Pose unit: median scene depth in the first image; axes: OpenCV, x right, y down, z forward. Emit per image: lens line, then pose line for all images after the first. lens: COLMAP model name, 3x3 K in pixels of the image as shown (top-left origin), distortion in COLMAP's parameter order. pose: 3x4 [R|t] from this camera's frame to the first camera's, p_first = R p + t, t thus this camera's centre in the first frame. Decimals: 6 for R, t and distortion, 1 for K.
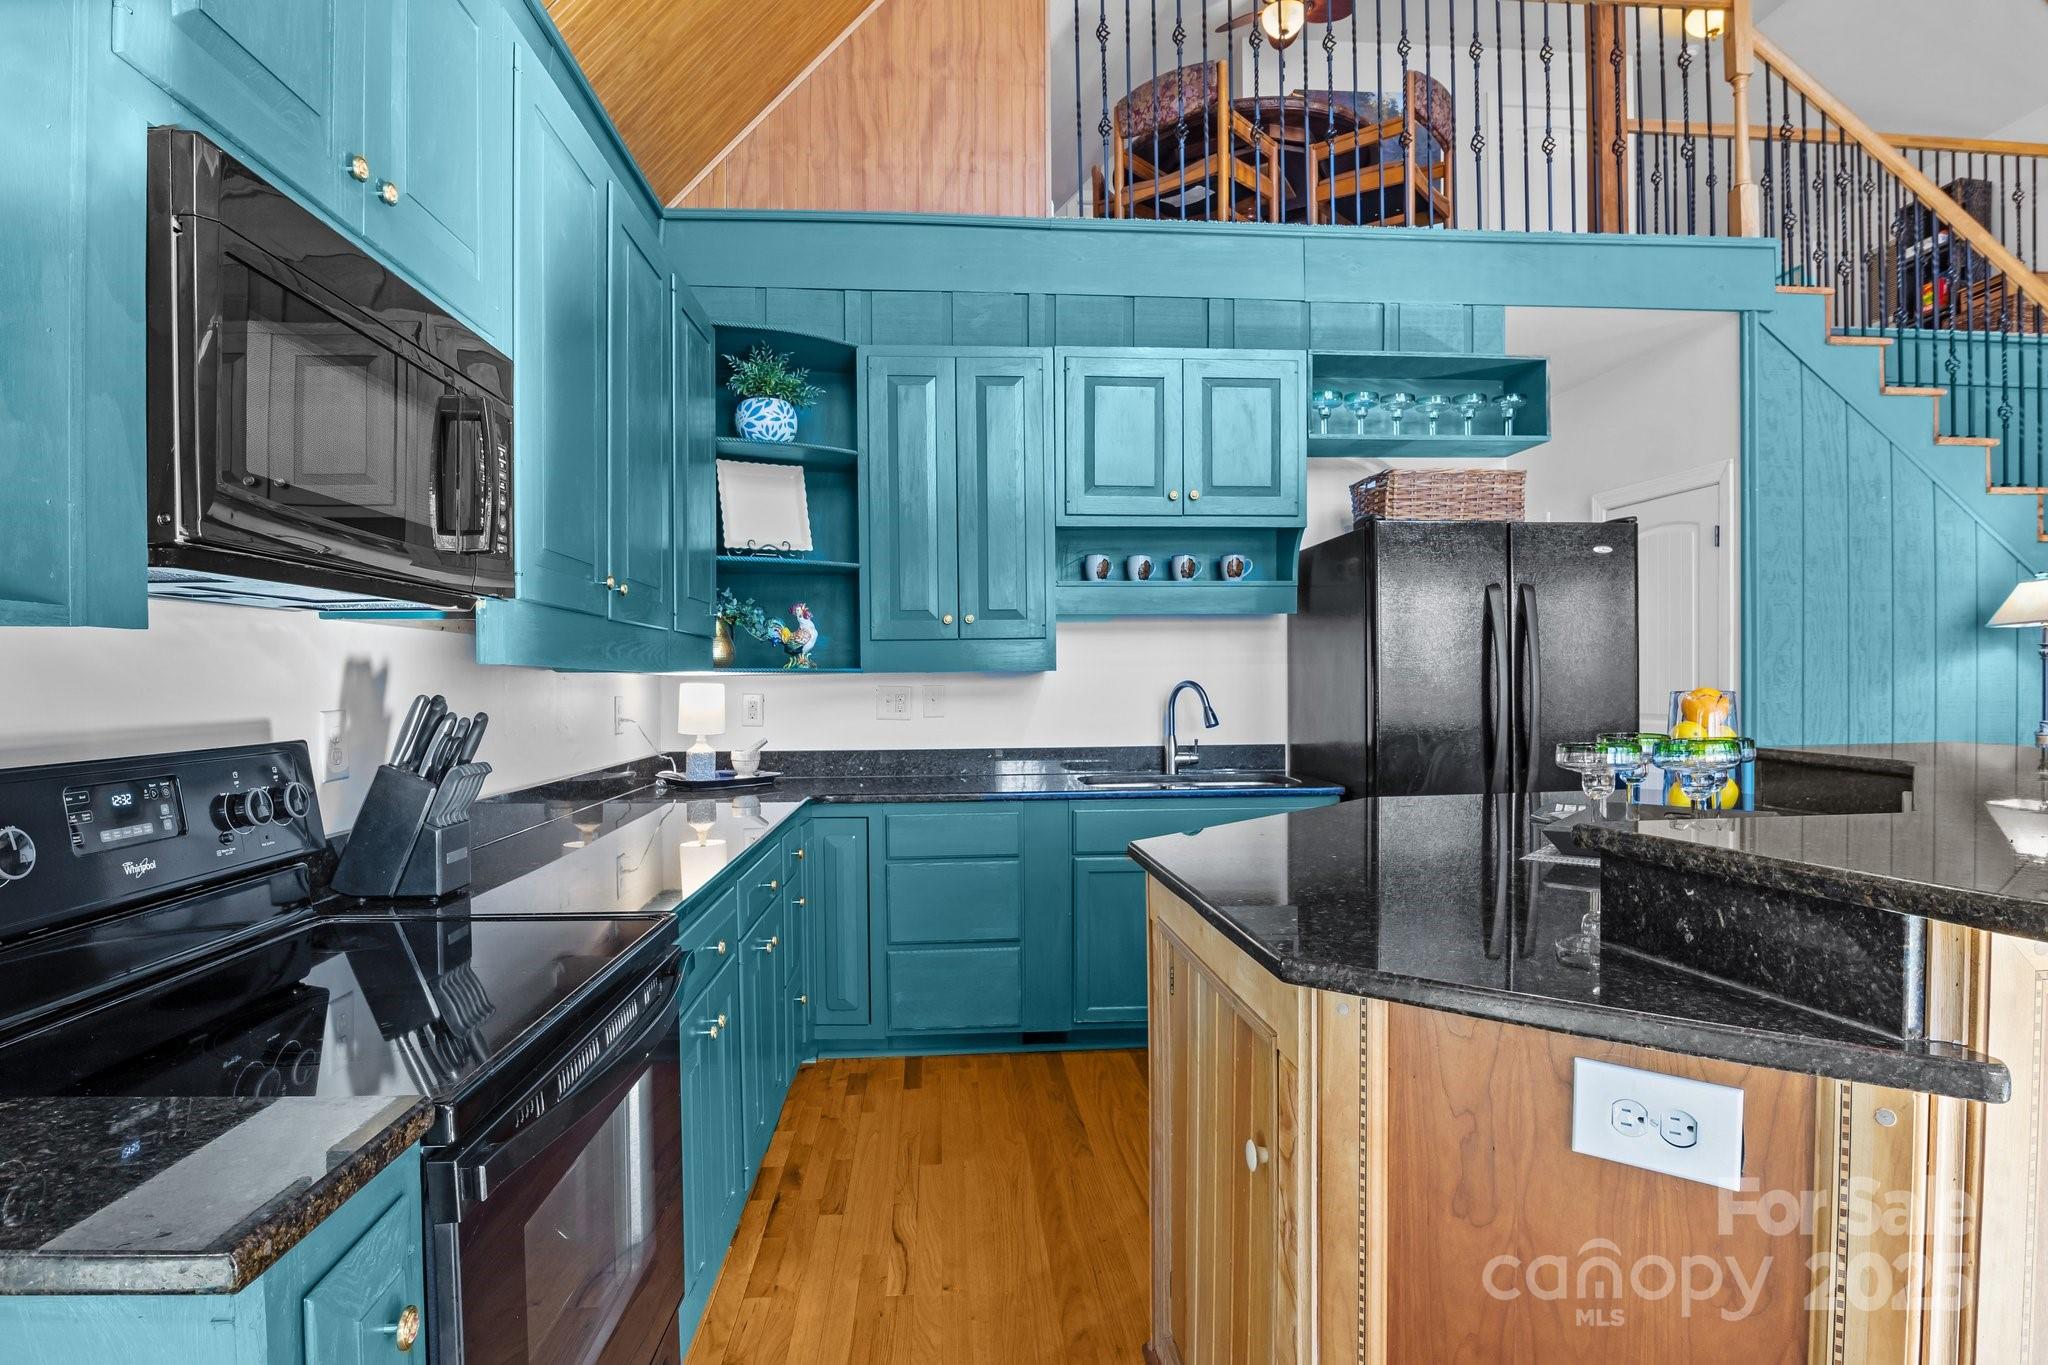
lens RADIAL K [[1040.0, 0, 1026.0], [0, 1040.0, 686.3], [0, 0, 1]] dist [-0.004355, -0.000565]
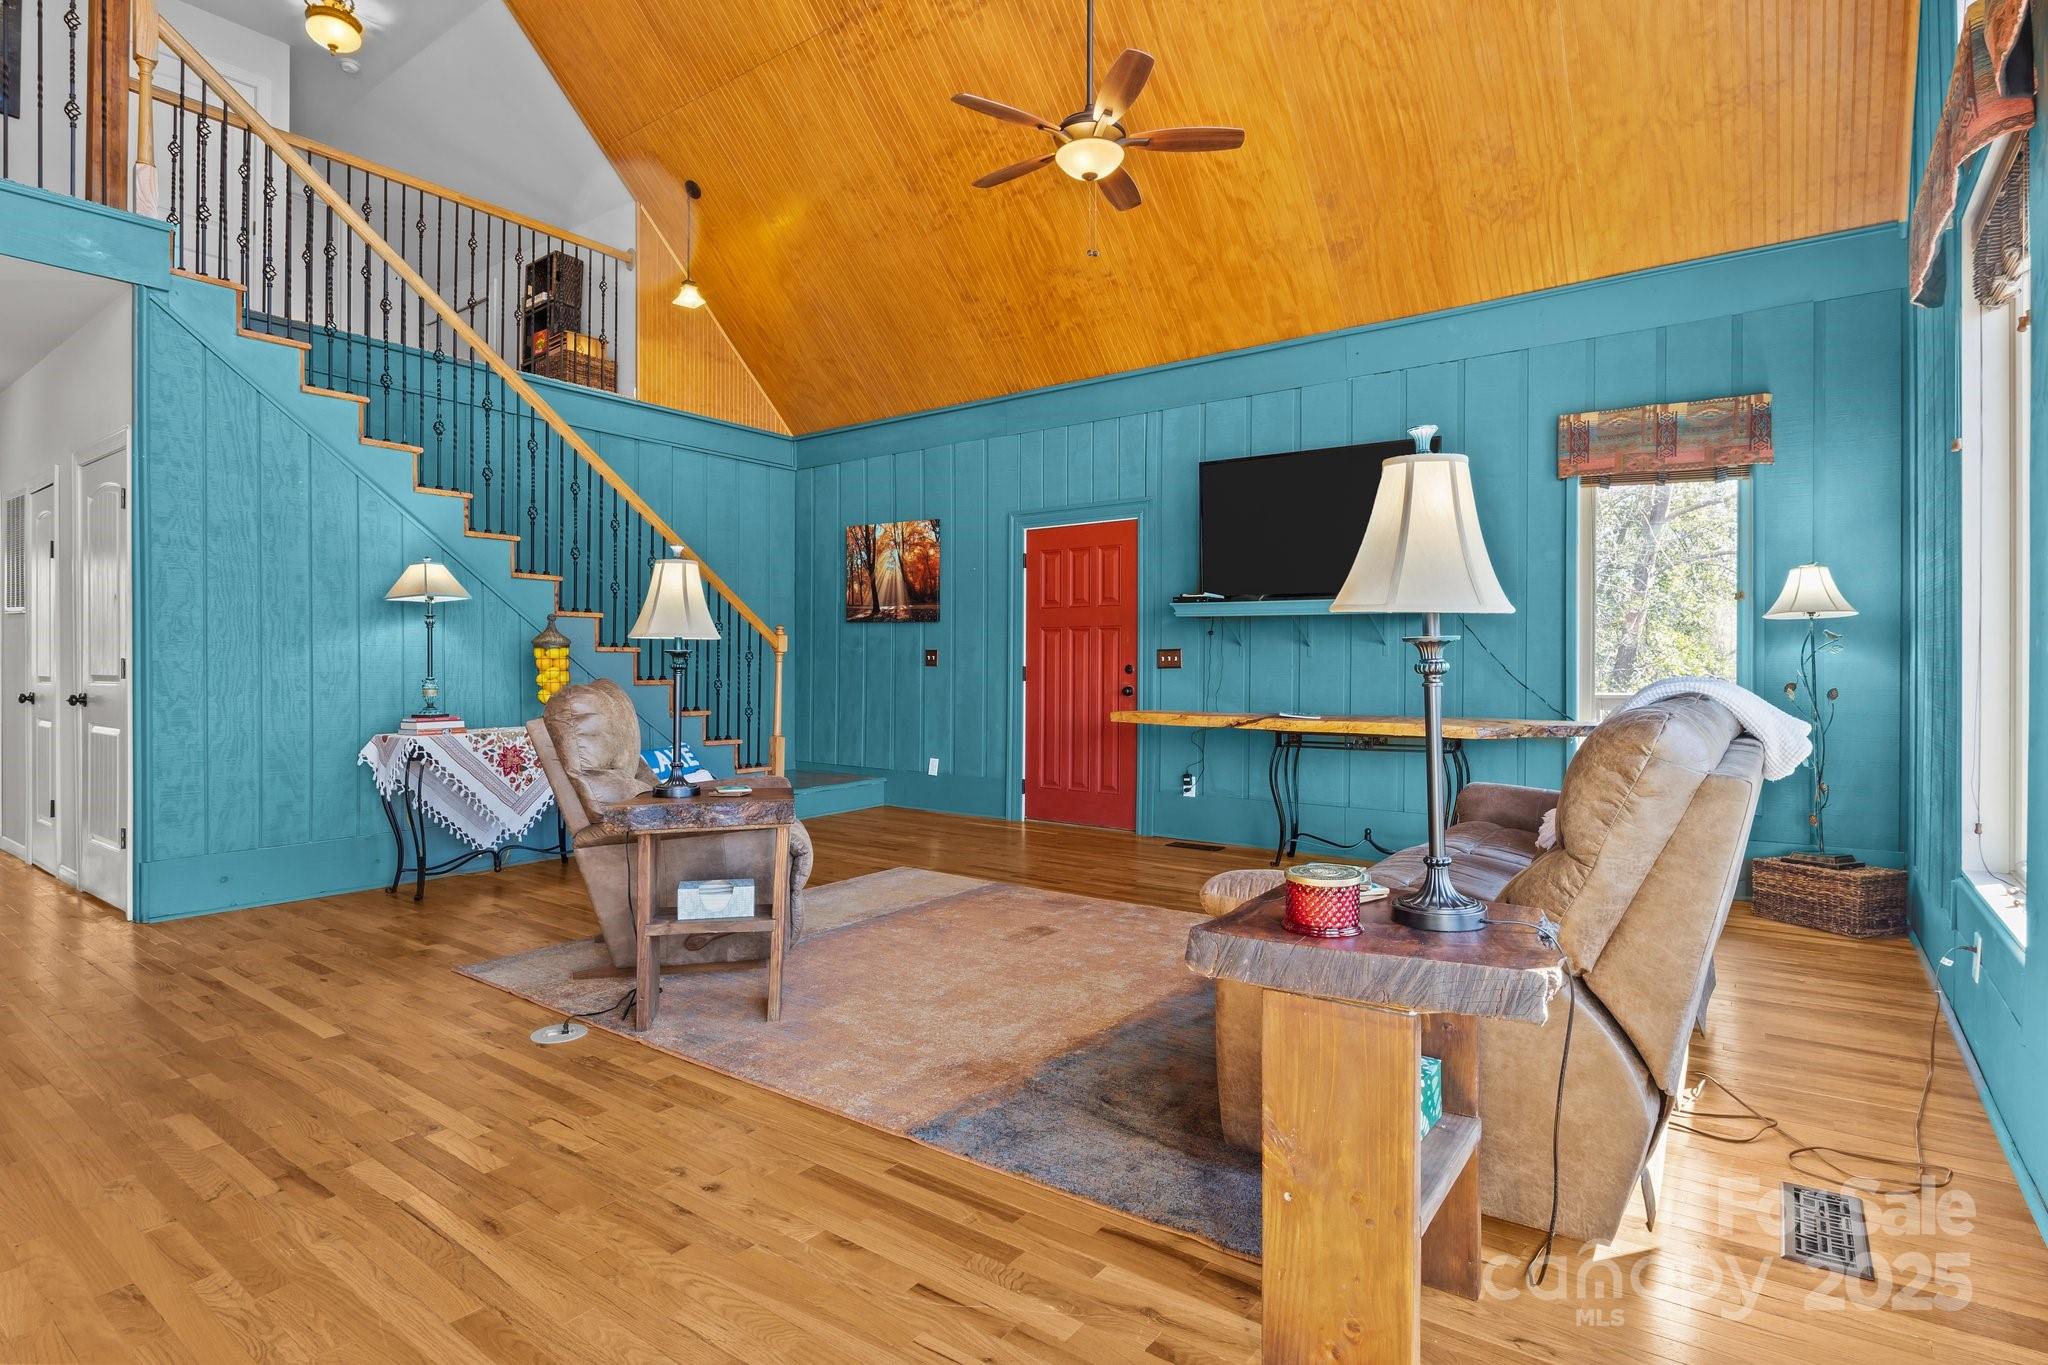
lens RADIAL K [[1040.0, 0, 1024.0], [0, 1040.0, 677.2], [0, 0, 1]] dist [-0.004355, -0.000565]
pose [[0.675061, 0.001860, 0.737760, 0.526528], [-0.005137, 0.999984, 0.002180, 0.025430], [-0.737744, -0.005261, 0.675060, -0.355904]]
